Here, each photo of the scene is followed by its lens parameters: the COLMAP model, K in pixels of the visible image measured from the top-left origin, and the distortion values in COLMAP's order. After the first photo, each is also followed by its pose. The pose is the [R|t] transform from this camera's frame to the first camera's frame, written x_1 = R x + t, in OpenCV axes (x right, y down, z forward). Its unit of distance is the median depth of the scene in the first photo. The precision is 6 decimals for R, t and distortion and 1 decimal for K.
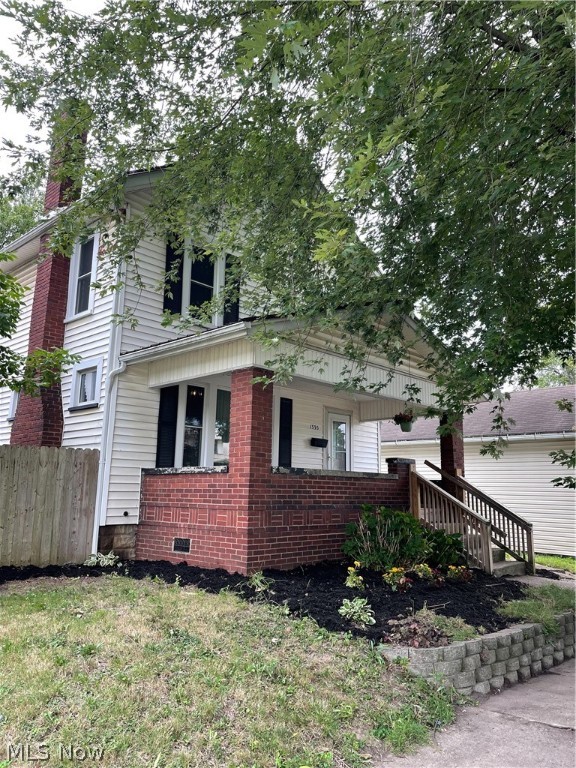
lens RADIAL K [[572.8, 0, 289.7], [0, 572.8, 378.3], [0, 0, 1]] dist [0.090237, -0.118718]
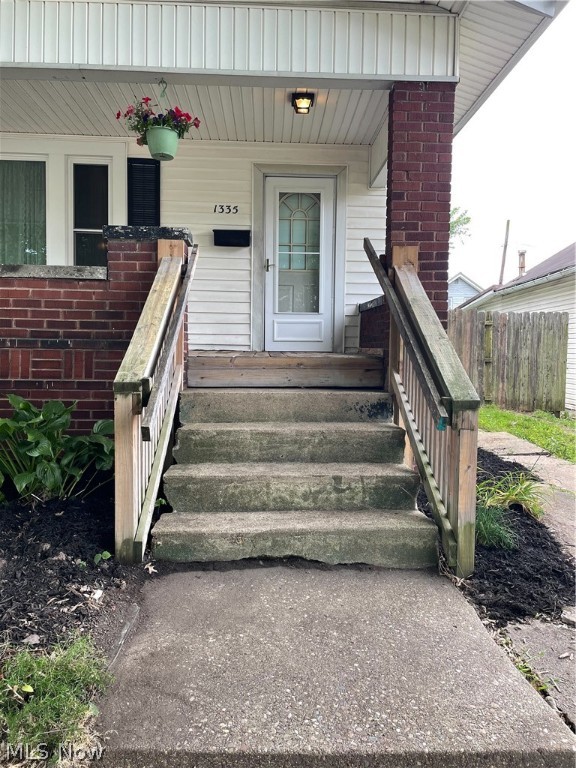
lens RADIAL K [[572.8, 0, 289.7], [0, 572.8, 378.3], [0, 0, 1]] dist [0.090237, -0.118718]
pose [[0.720565, 0.023997, -0.692972, 0.612483], [0.131005, 0.976690, 0.170043, 0.207911], [0.680900, -0.213310, 0.700625, 0.858230]]
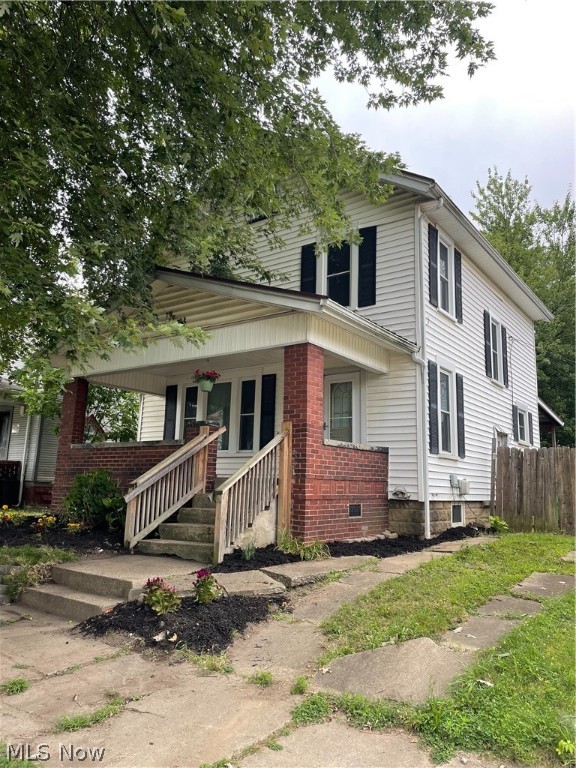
lens RADIAL K [[572.8, 0, 289.7], [0, 572.8, 378.3], [0, 0, 1]] dist [0.090237, -0.118718]
pose [[0.134061, -0.199771, -0.970628, 1.251702], [0.168572, 0.969792, -0.176316, 0.288861], [0.976530, -0.139984, 0.163687, 1.120793]]
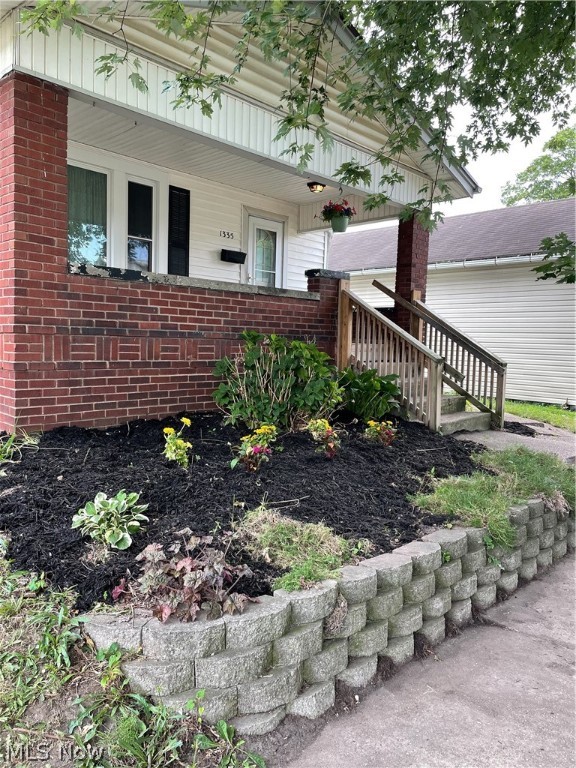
lens RADIAL K [[572.8, 0, 289.7], [0, 572.8, 378.3], [0, 0, 1]] dist [0.090237, -0.118718]
pose [[0.999953, 0.009364, 0.002691, 0.164242], [-0.009741, 0.965590, 0.259887, 0.094943], [-0.000165, -0.259901, 0.965635, 0.338098]]
